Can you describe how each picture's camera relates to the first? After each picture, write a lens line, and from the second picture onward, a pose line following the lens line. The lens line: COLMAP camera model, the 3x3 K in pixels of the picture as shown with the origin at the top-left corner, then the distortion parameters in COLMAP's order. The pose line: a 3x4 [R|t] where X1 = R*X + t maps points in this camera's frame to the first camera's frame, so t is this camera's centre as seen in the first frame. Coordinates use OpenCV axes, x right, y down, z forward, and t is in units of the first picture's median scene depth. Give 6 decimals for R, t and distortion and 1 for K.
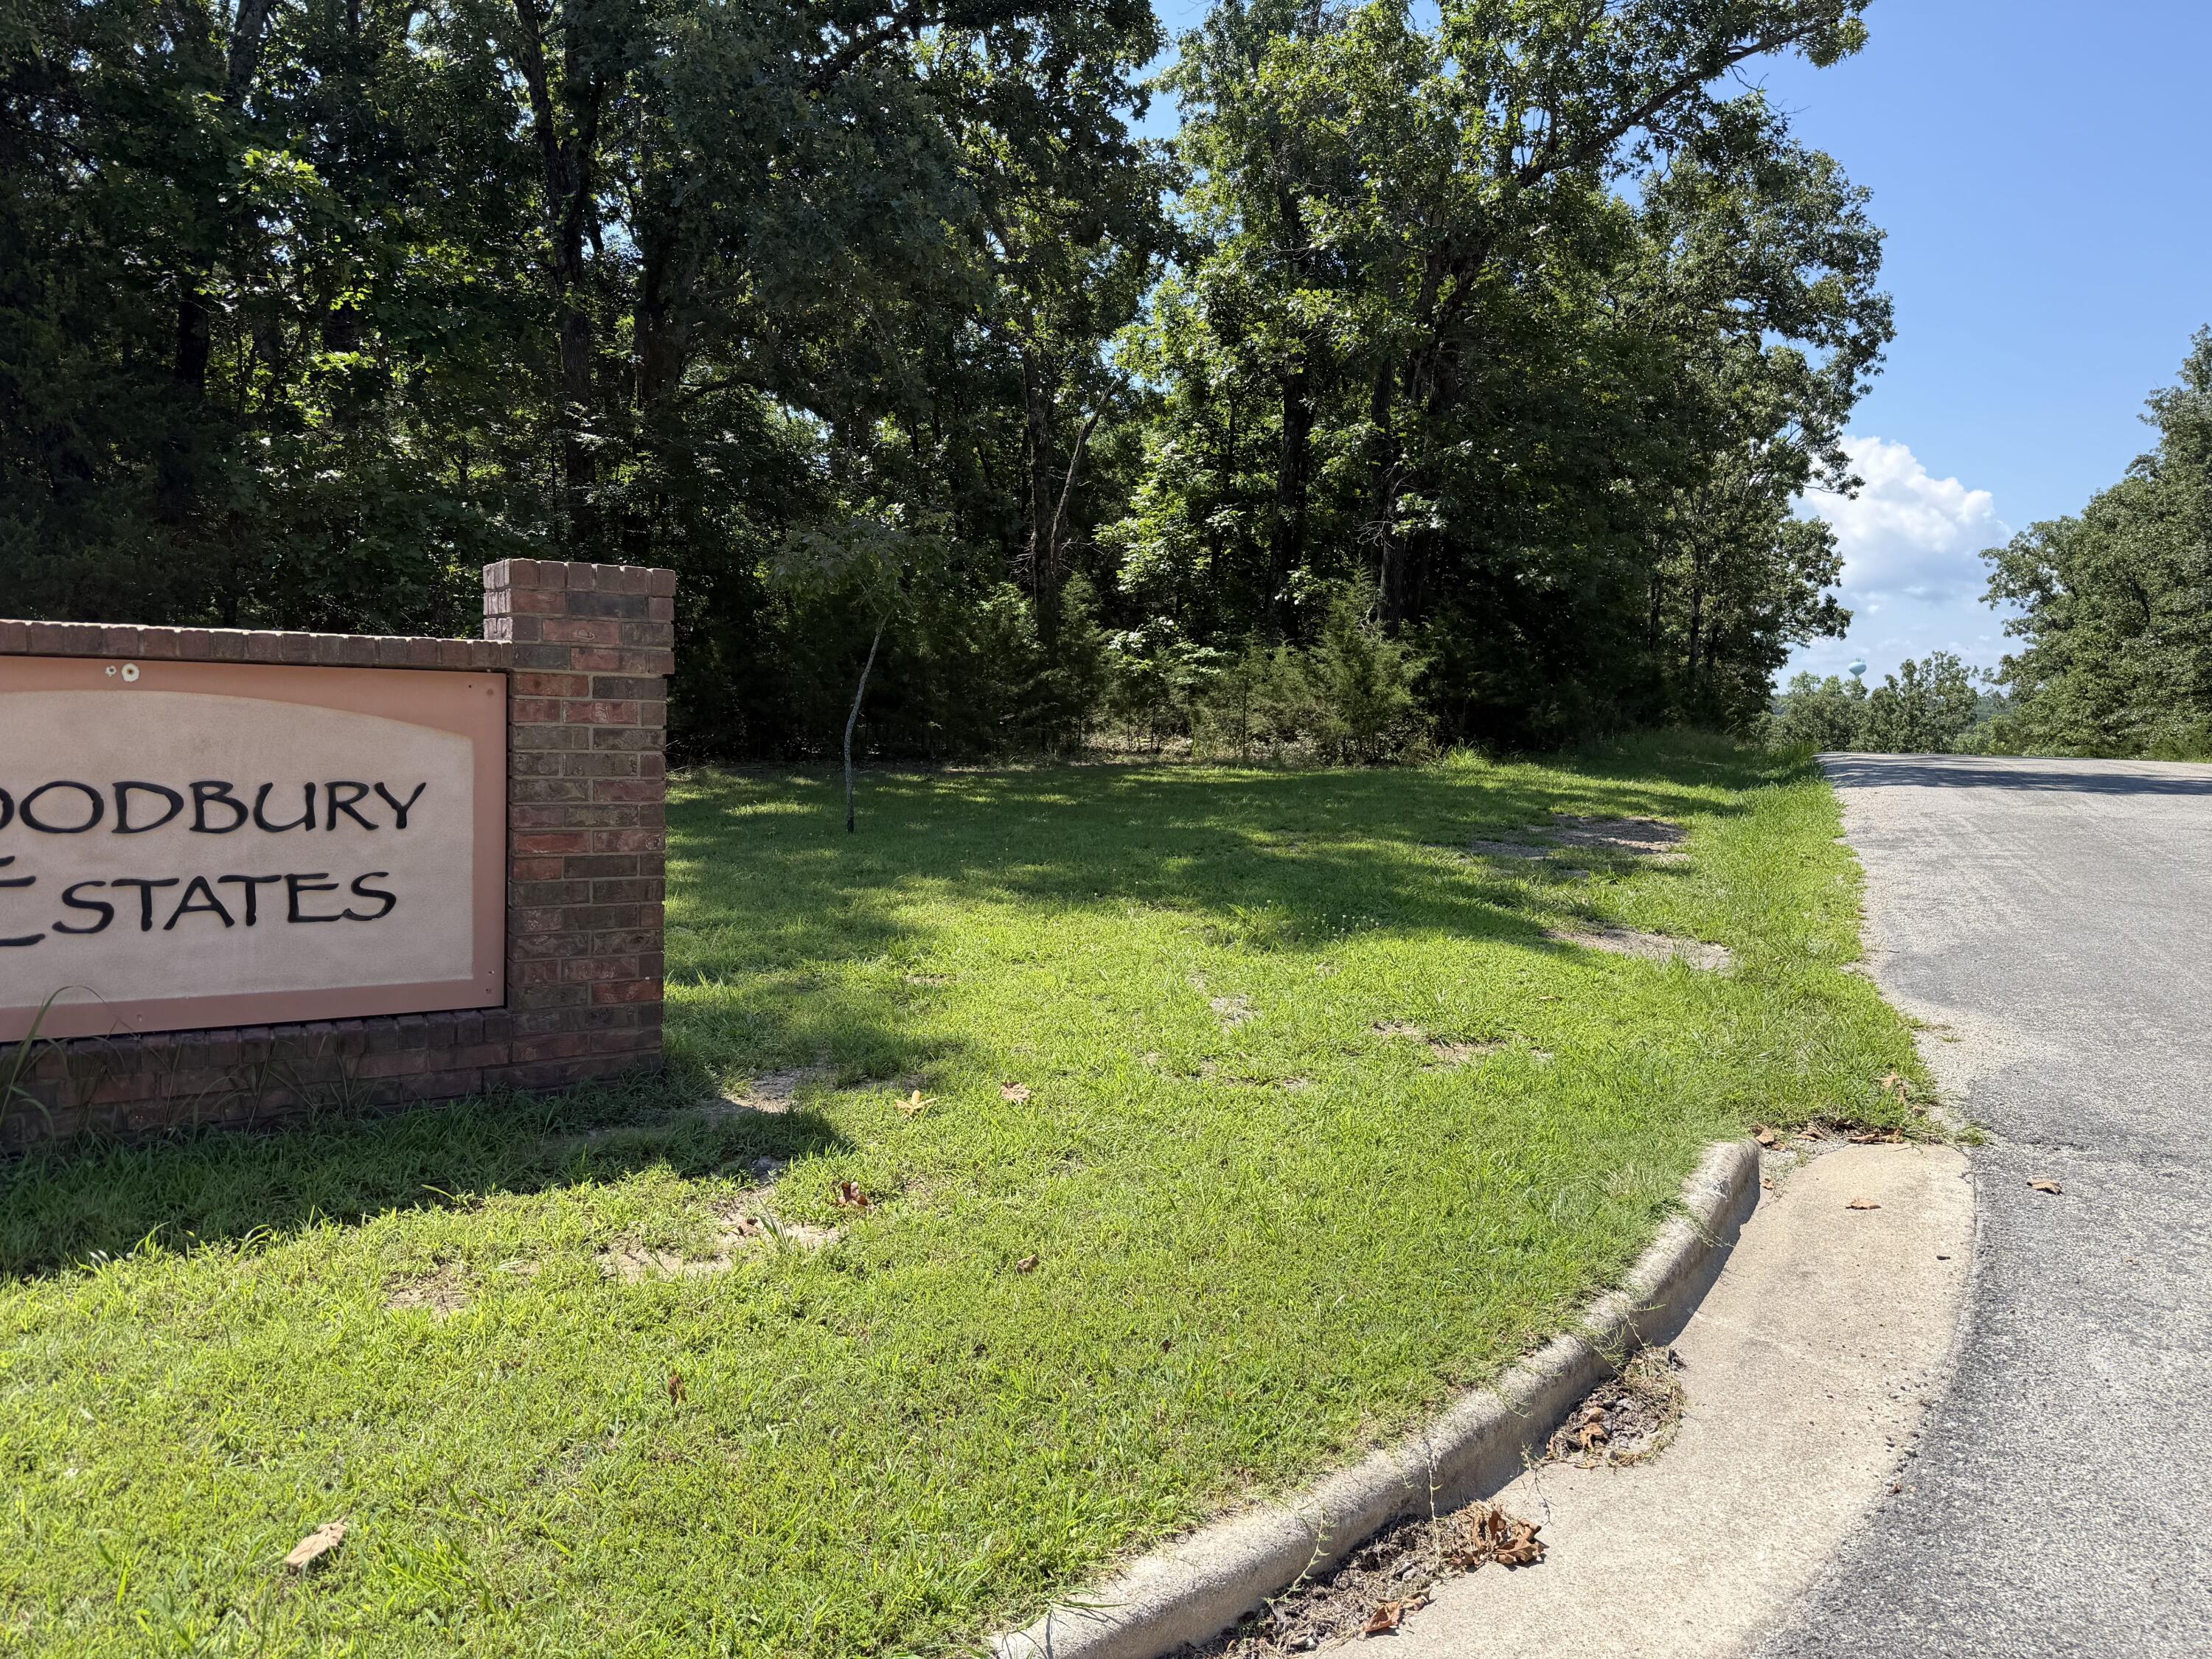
lens RADIAL K [[1548.3, 0, 1111.6], [0, 1548.3, 830.0], [0, 0, 1]] dist [0.056970, -0.073448]
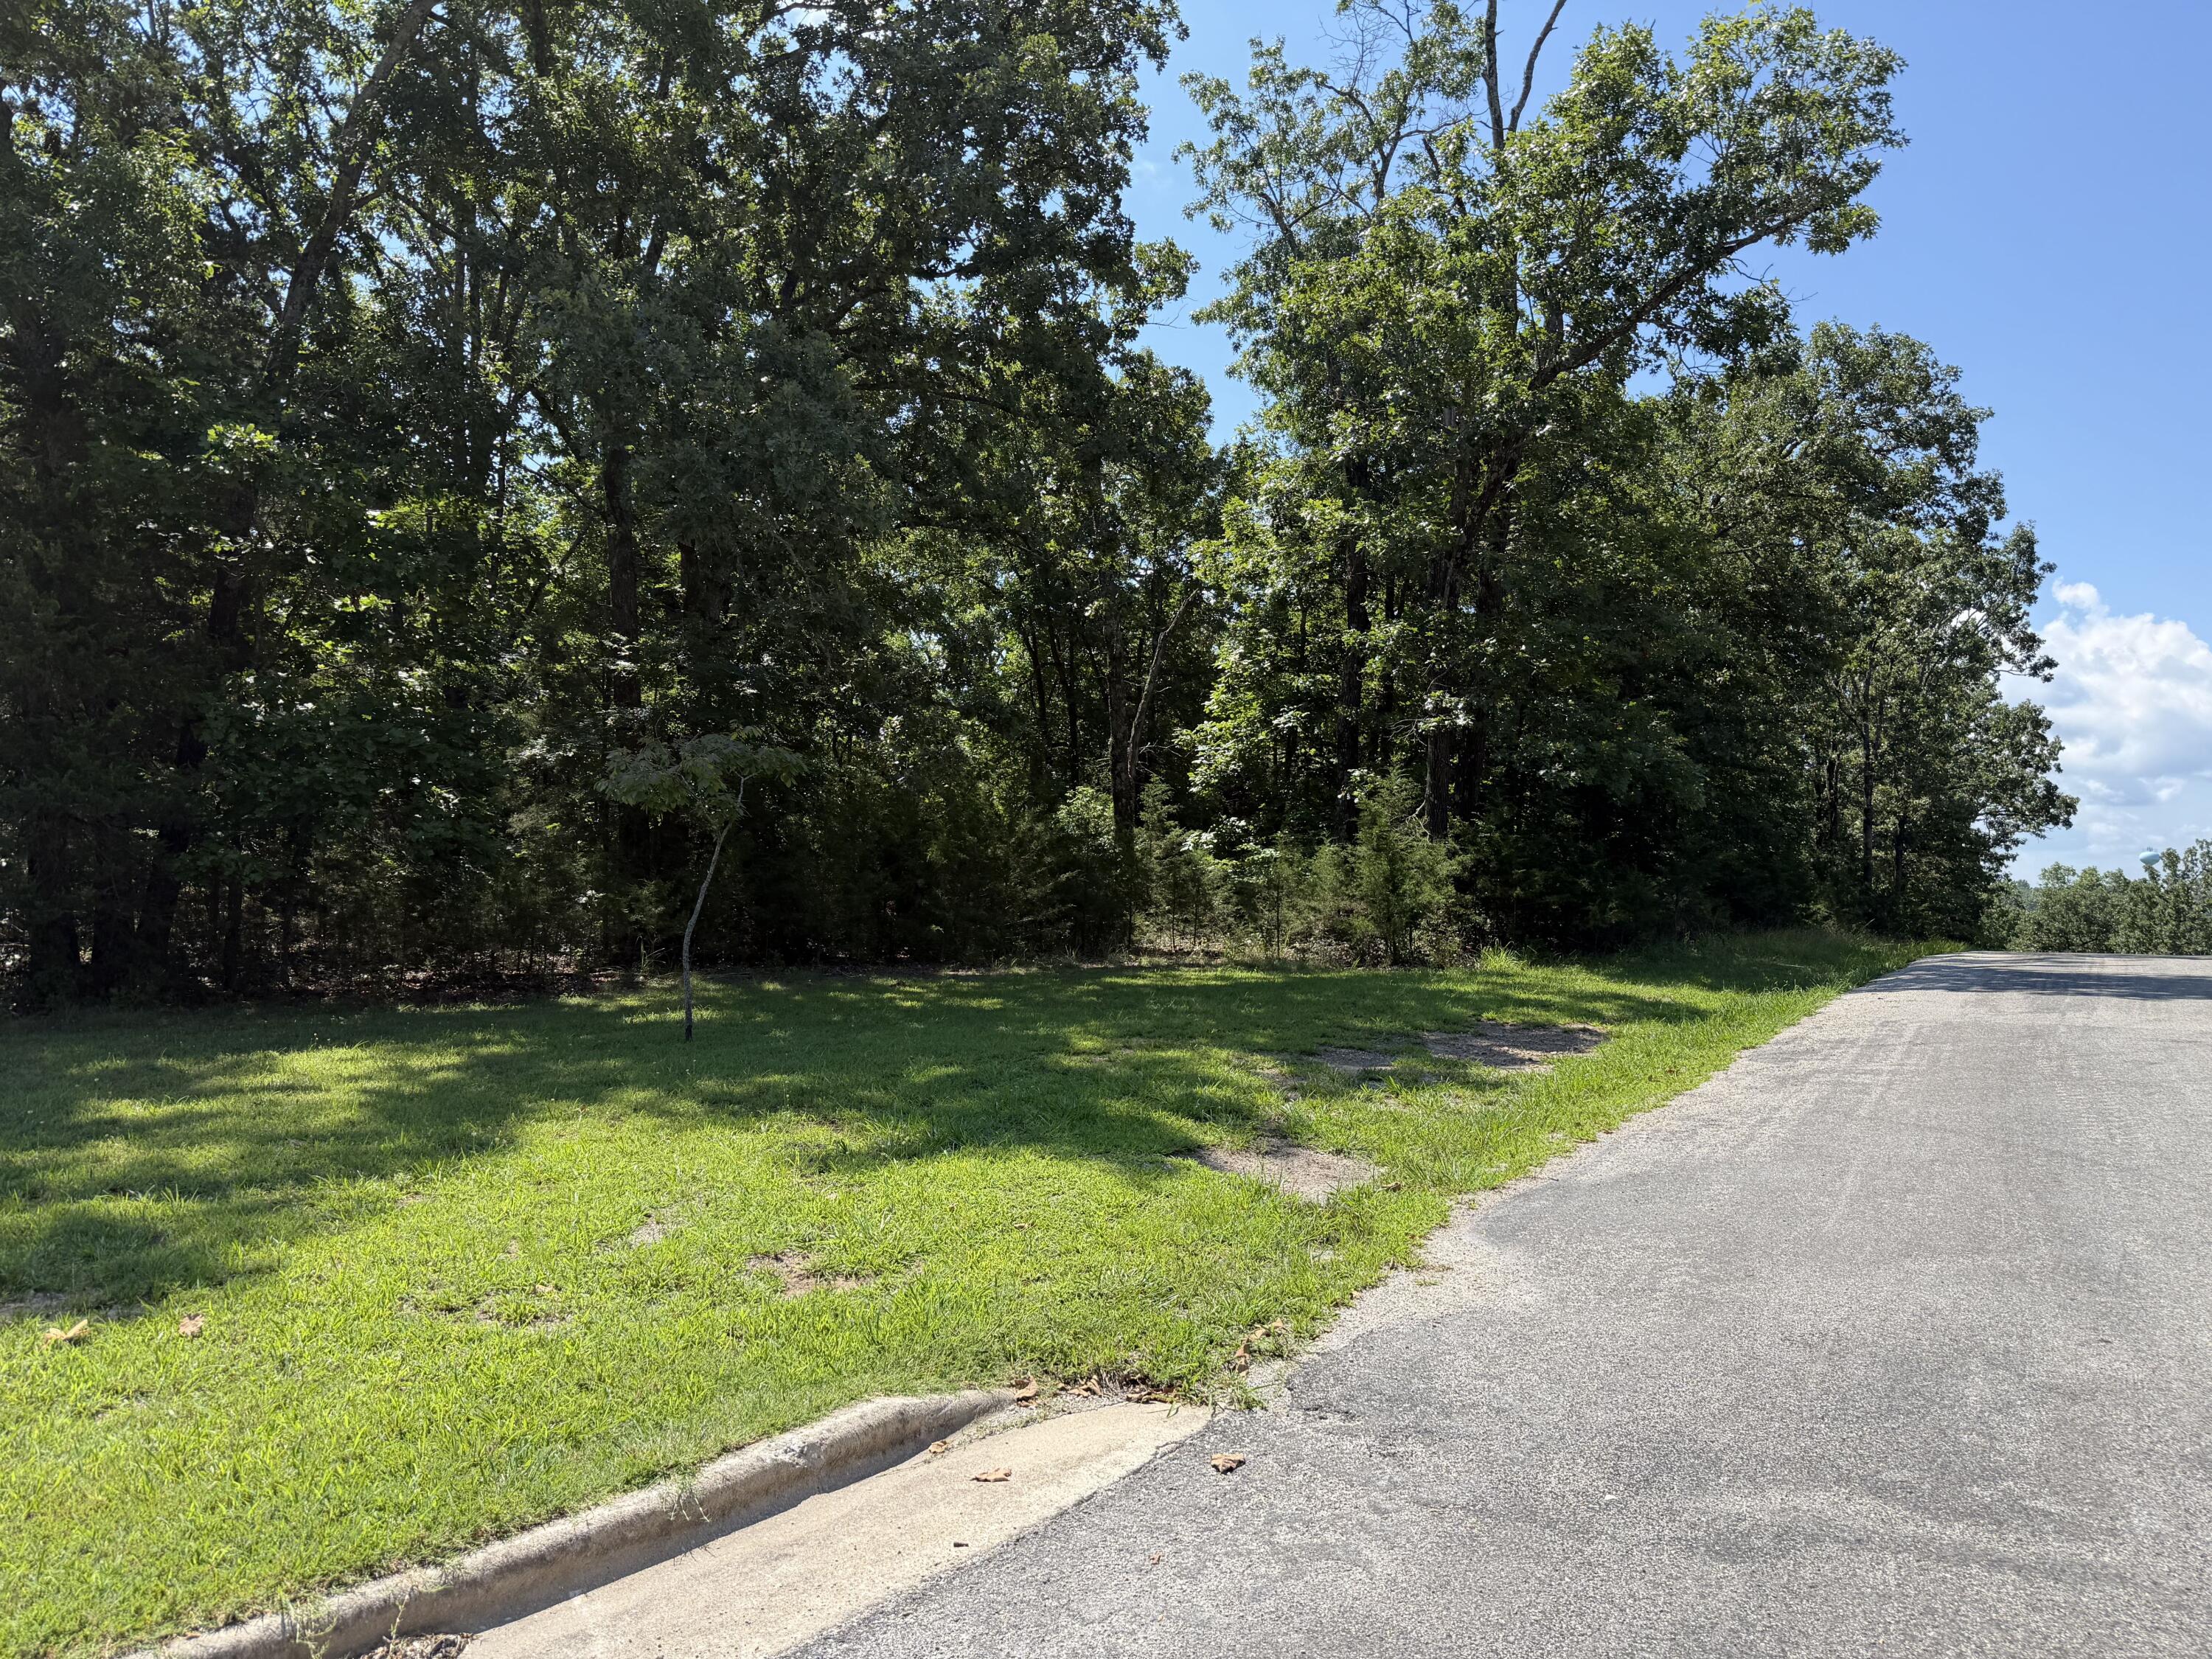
lens RADIAL K [[1548.3, 0, 1108.5], [0, 1548.3, 832.5], [0, 0, 1]] dist [0.056970, -0.073448]
pose [[0.989247, -0.016517, -0.145316, 0.123218], [-0.002071, 0.991920, -0.126847, -0.002085], [0.146237, 0.125784, 0.981220, 0.014674]]
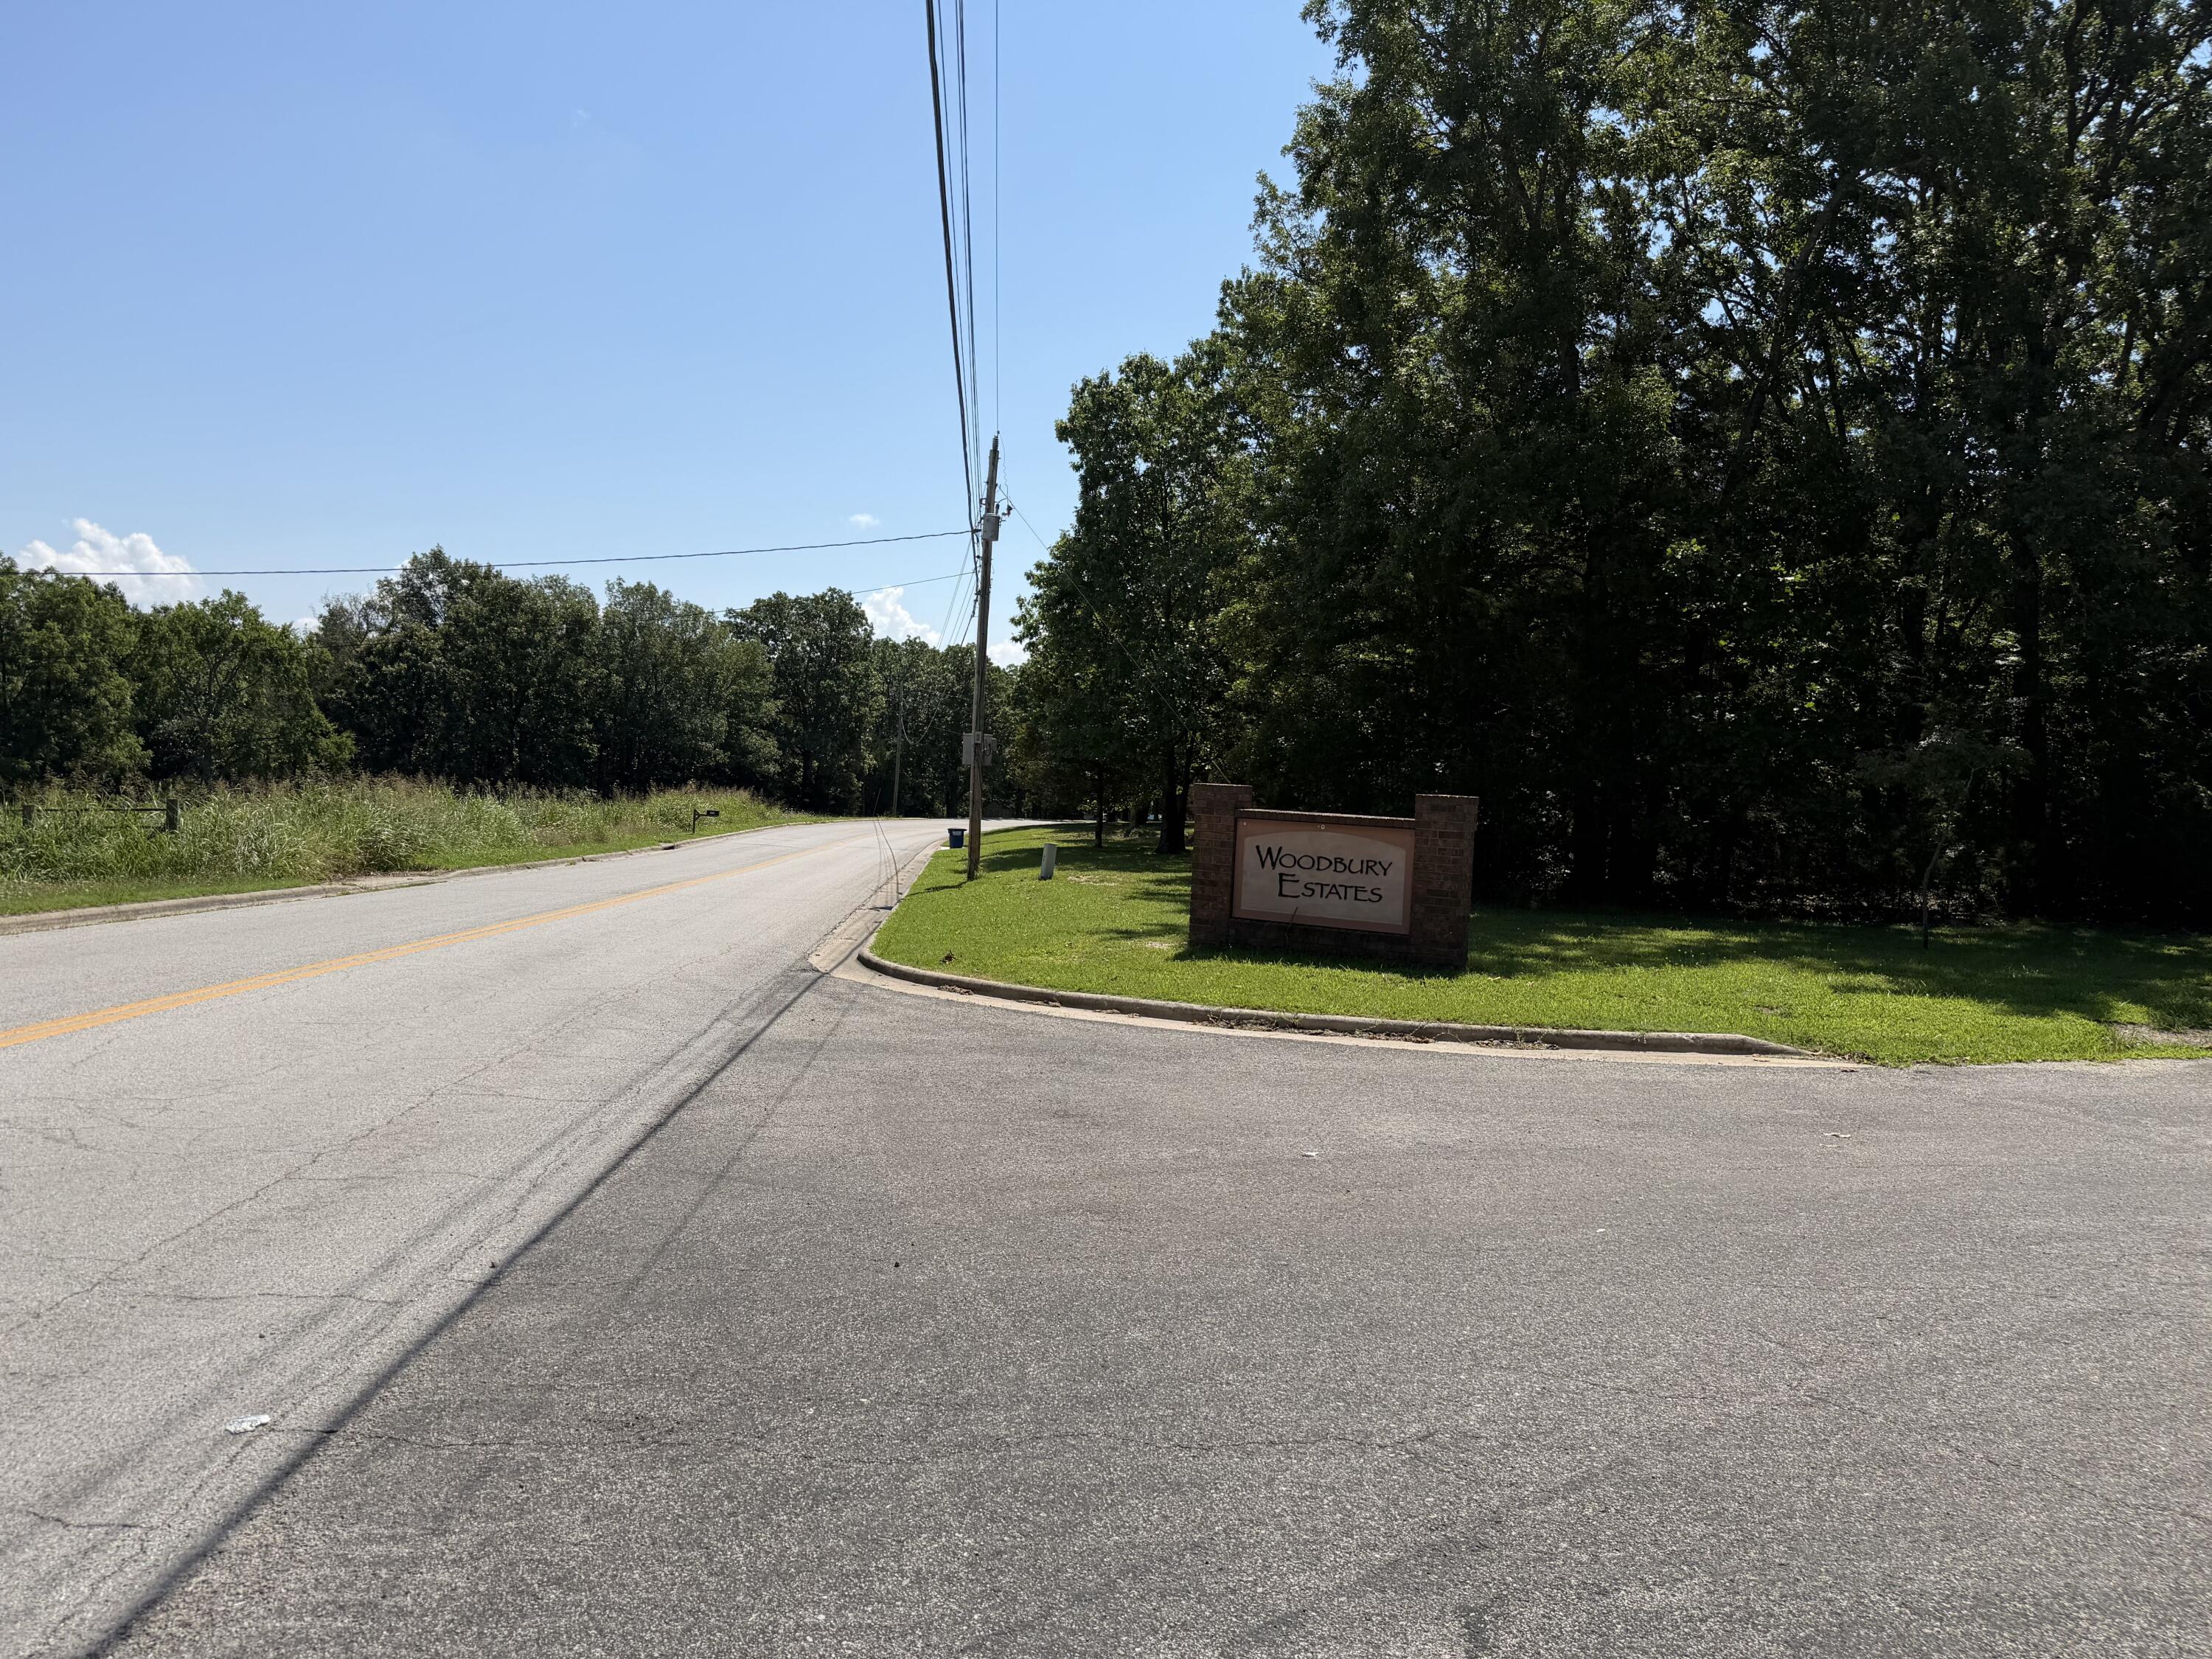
lens RADIAL K [[1548.3, 0, 1093.0], [0, 1548.3, 849.4], [0, 0, 1]] dist [0.056970, -0.073448]
pose [[0.453608, 0.029635, -0.890709, 0.385460], [-0.116215, 0.992880, -0.026150, 0.017914], [0.883592, 0.115375, 0.453822, -0.183765]]
